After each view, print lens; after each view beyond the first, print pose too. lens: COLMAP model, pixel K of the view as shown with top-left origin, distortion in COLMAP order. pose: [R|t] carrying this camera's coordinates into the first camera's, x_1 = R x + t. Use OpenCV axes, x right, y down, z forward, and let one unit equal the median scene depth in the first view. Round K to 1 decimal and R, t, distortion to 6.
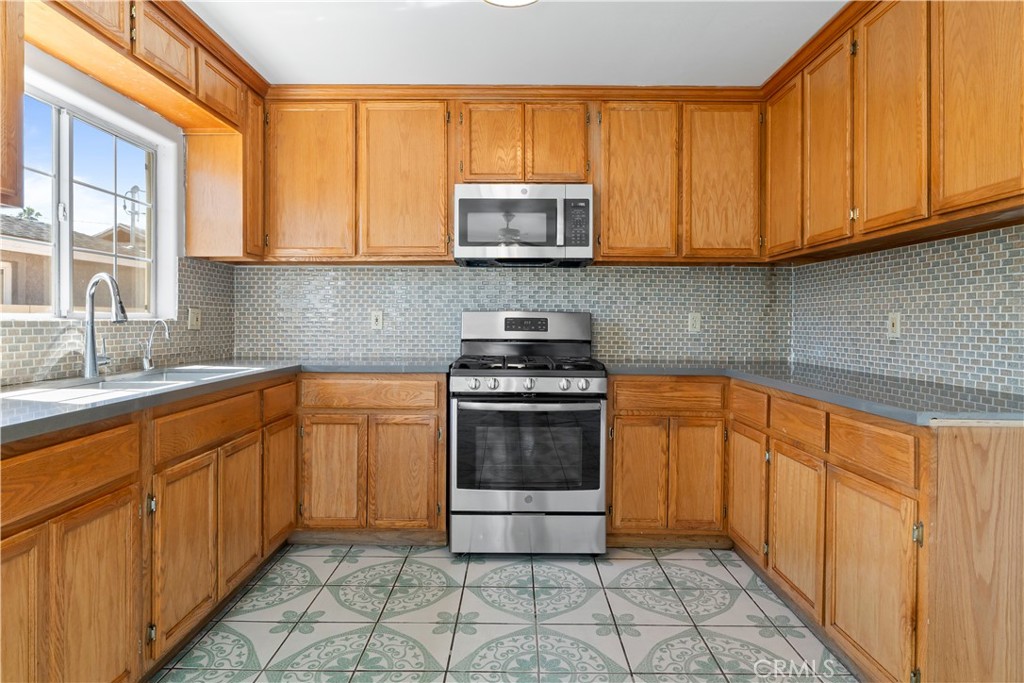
lens RADIAL K [[561.4, 0, 511.5], [0, 561.4, 326.3], [0, 0, 1]] dist [-0.015462, -0.000225]
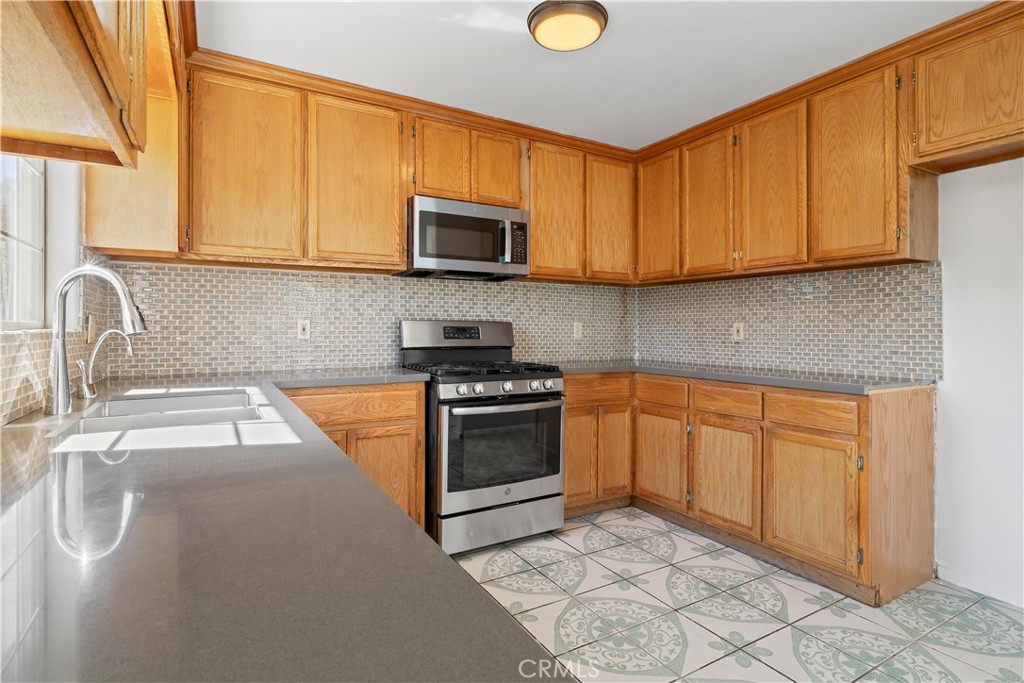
lens RADIAL K [[506.7, 0, 509.2], [0, 506.7, 328.9], [0, 0, 1]] dist [-0.003387, -0.000177]
pose [[0.863883, -0.004525, 0.503672, -0.418090], [0.007886, 0.999959, -0.004543, -0.005942], [-0.503630, 0.007896, 0.863883, 0.121659]]
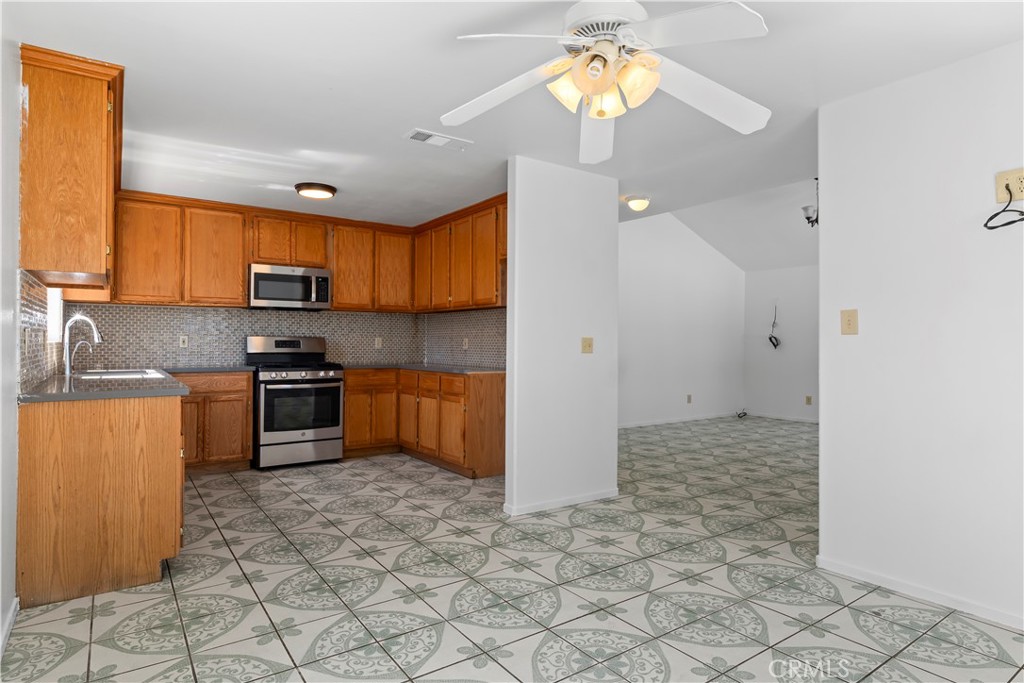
lens RADIAL K [[566.7, 0, 517.0], [0, 566.7, 338.6], [0, 0, 1]] dist [-0.012432, 0.000201]
pose [[0.811991, 0.001505, 0.583668, -0.456654], [0.005839, 0.999926, -0.010701, 0.003469], [-0.583641, 0.012097, 0.811922, -0.911273]]
